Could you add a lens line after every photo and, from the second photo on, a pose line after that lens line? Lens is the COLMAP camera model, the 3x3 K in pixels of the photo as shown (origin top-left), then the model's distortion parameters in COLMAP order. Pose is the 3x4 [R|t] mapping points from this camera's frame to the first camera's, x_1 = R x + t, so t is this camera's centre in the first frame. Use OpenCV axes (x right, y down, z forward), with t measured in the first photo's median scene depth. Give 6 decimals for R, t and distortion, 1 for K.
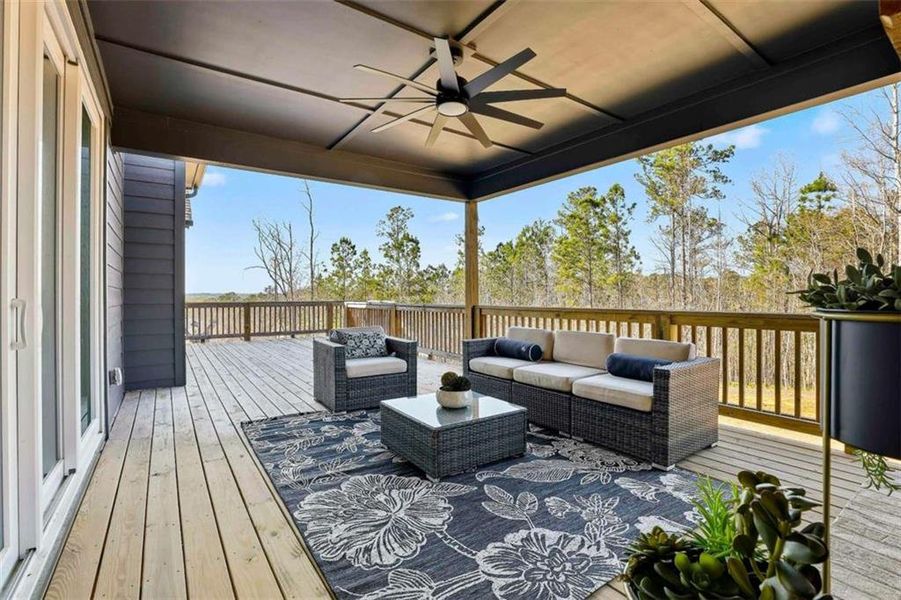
lens RADIAL K [[416.3, 0, 451.0], [0, 416.3, 296.1], [0, 0, 1]] dist [-0.038877, 0.009524]
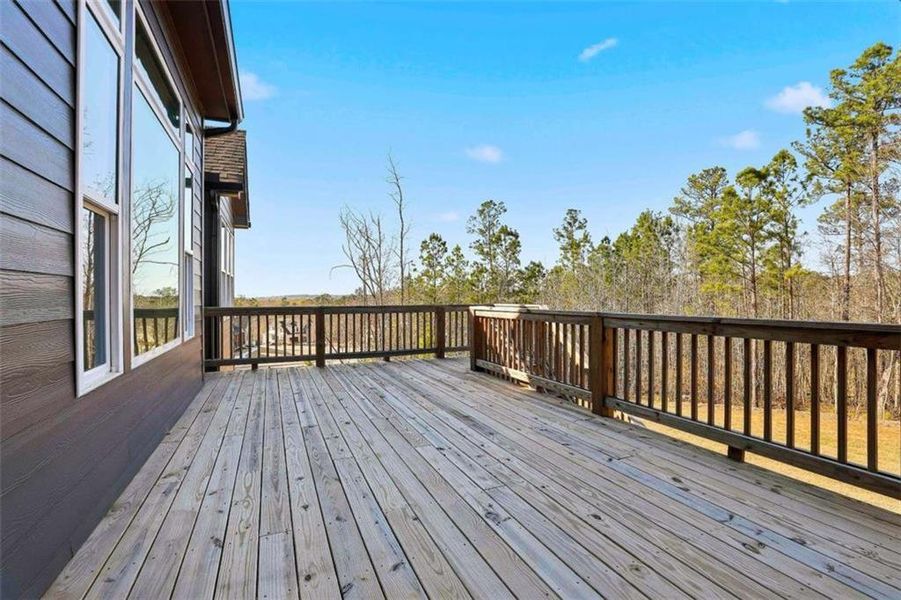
lens RADIAL K [[416.3, 0, 449.5], [0, 416.3, 298.0], [0, 0, 1]] dist [-0.038877, 0.009524]
pose [[0.979994, -0.000316, -0.199029, -0.041862], [0.000733, 0.999998, 0.002020, 0.000040], [0.199028, -0.002125, 0.979991, 0.101938]]
